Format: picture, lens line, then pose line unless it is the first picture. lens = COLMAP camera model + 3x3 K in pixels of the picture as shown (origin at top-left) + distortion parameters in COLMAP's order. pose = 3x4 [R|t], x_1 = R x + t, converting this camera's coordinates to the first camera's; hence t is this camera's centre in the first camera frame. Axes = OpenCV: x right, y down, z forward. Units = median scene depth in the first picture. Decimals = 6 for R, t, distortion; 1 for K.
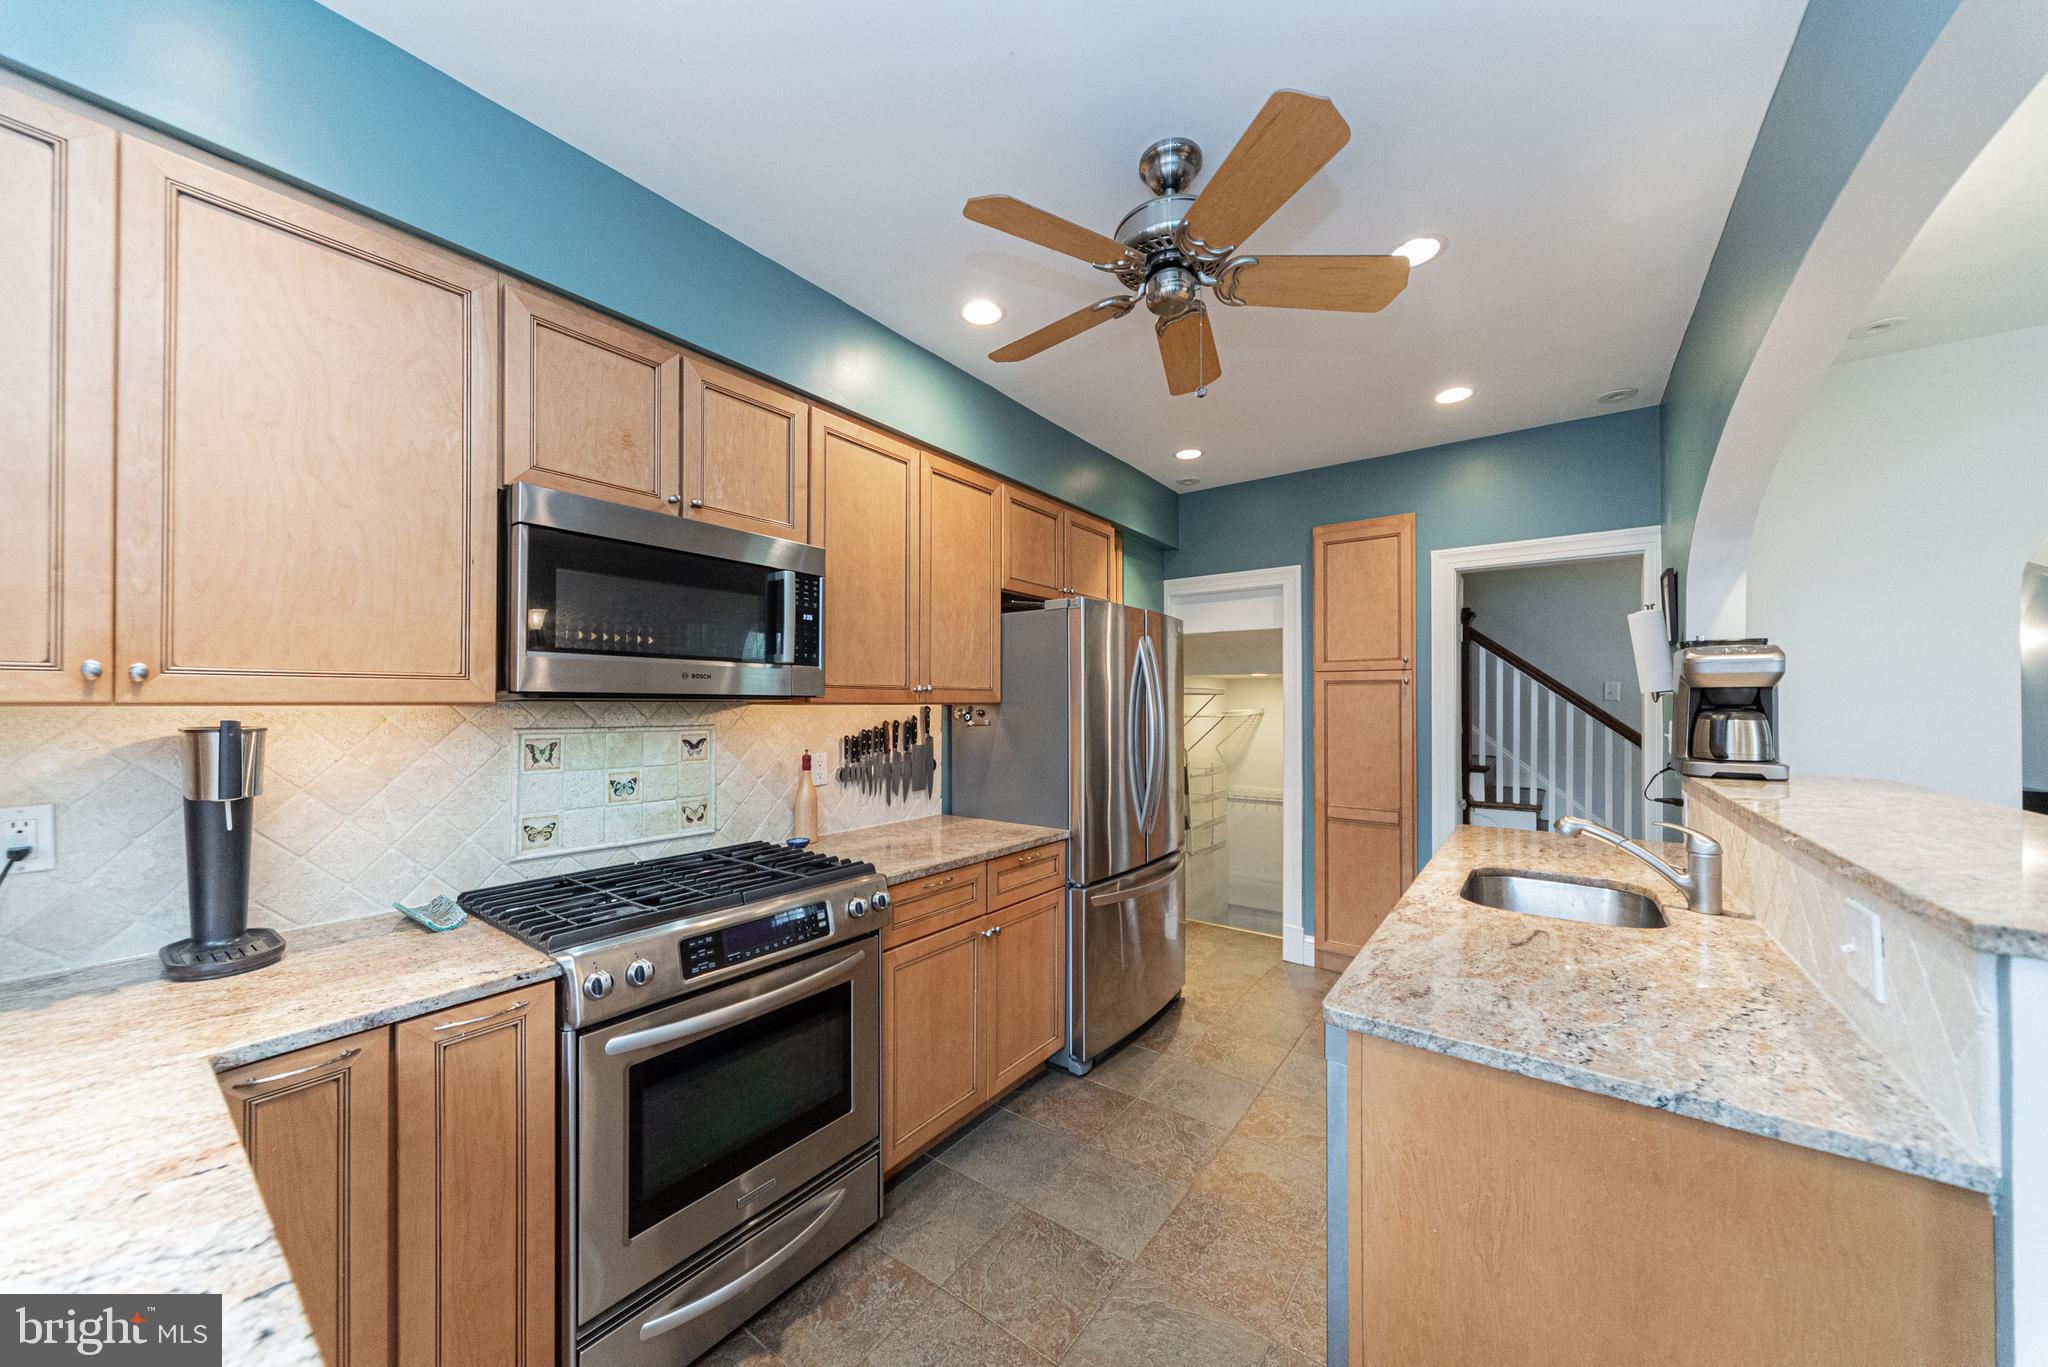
lens RADIAL K [[716.6, 0, 1002.2], [0, 716.6, 699.8], [0, 0, 1]] dist [-0.000711, -0.000430]
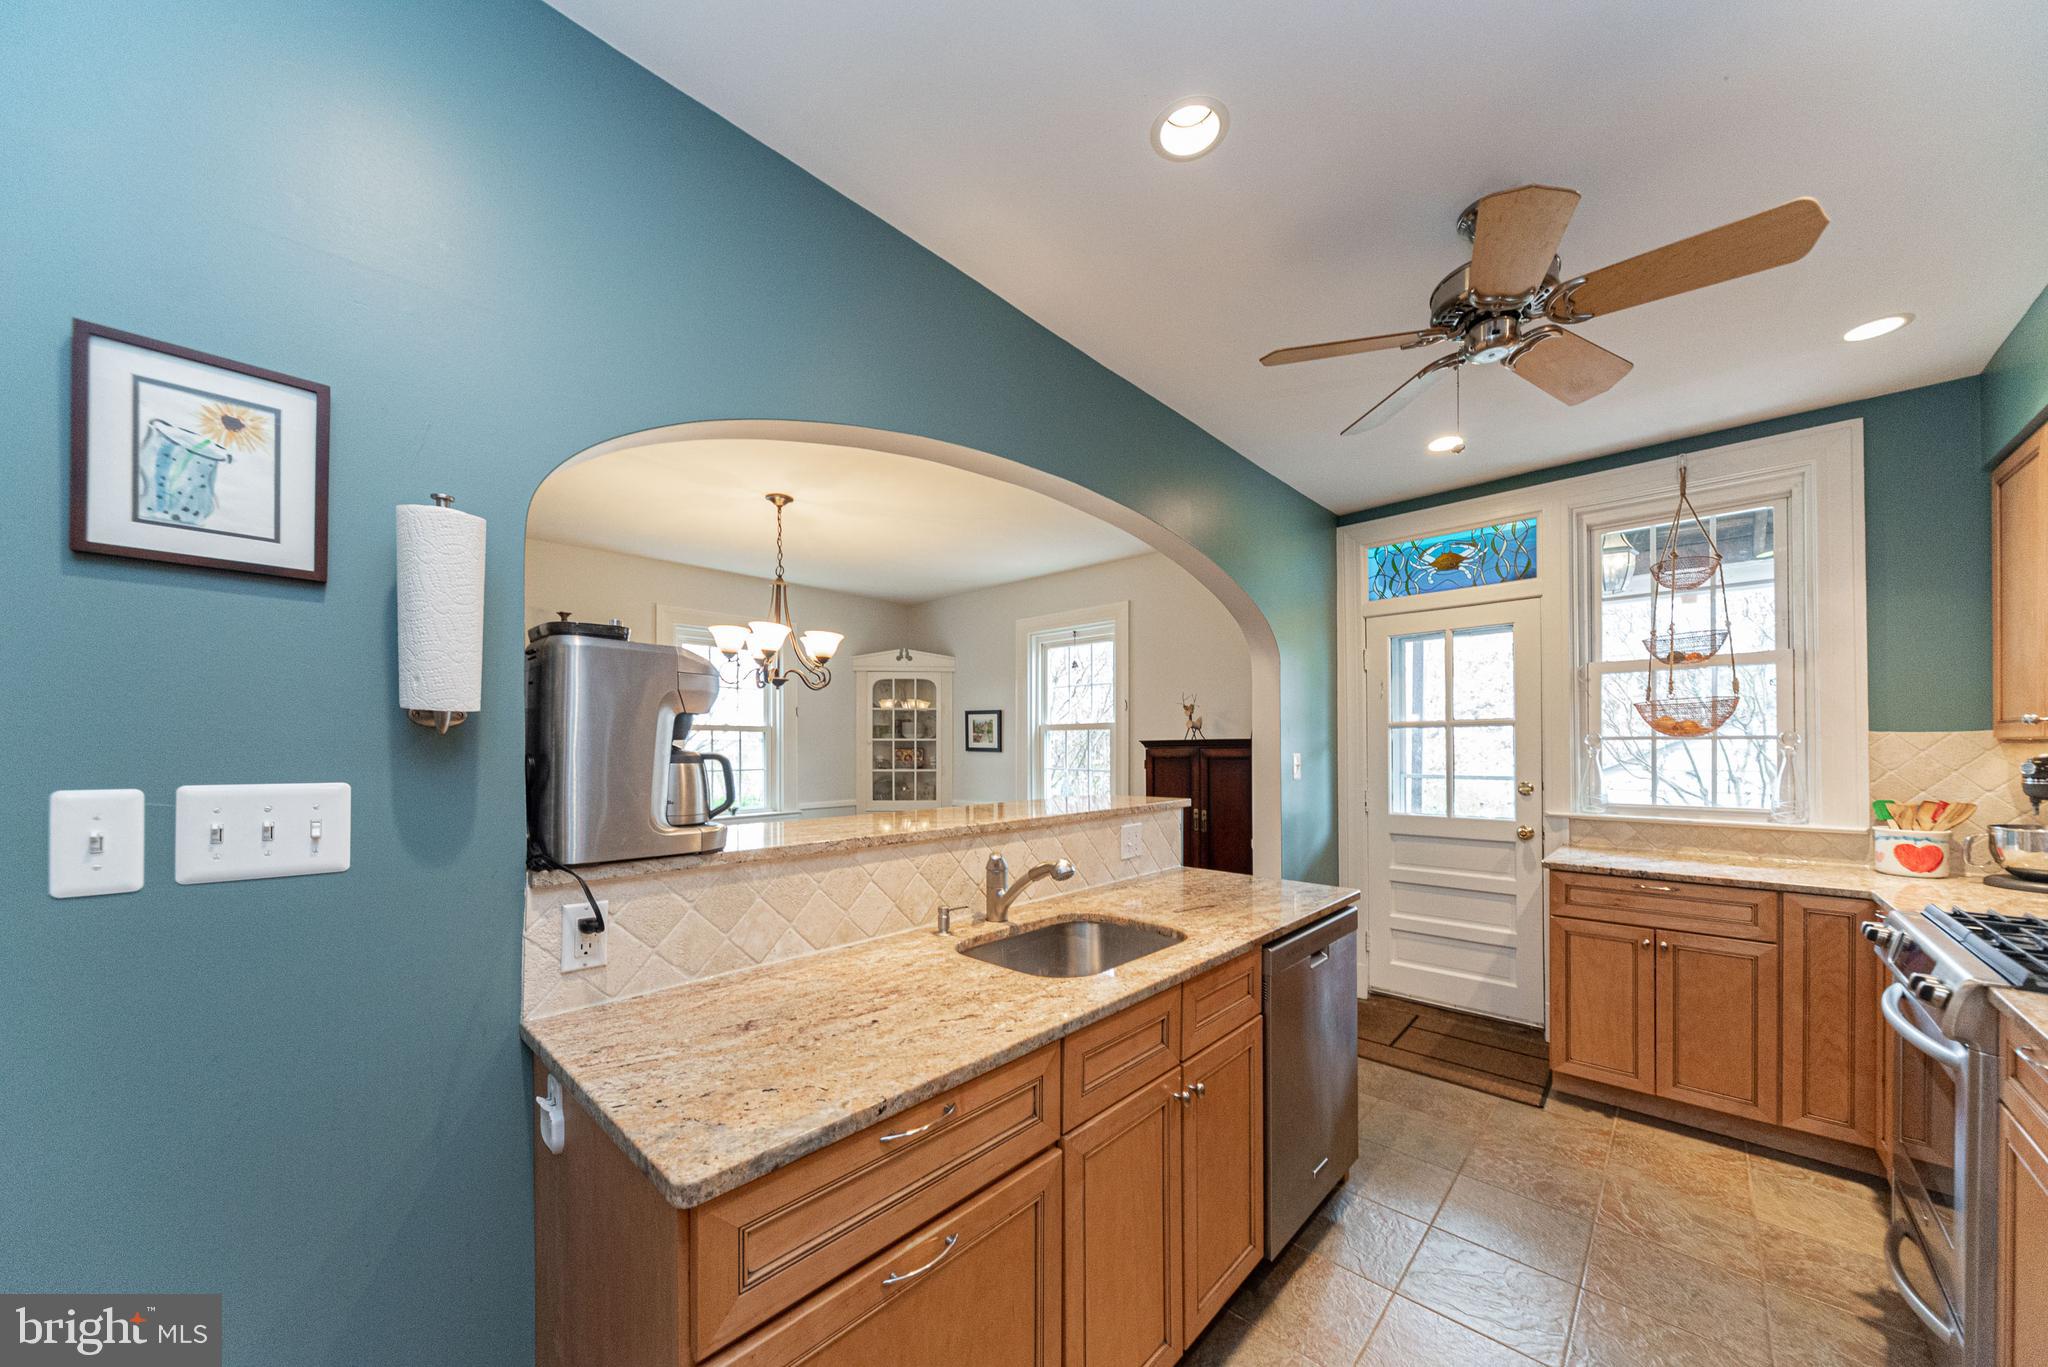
lens RADIAL K [[720.5, 0, 1031.6], [0, 720.5, 751.3], [0, 0, 1]] dist [0.001670, 0.000116]
pose [[-0.995433, 0.003056, 0.095416, 0.627054], [0.003273, 0.999992, 0.002118, 0.015710], [-0.095409, 0.002421, -0.995435, 1.653534]]
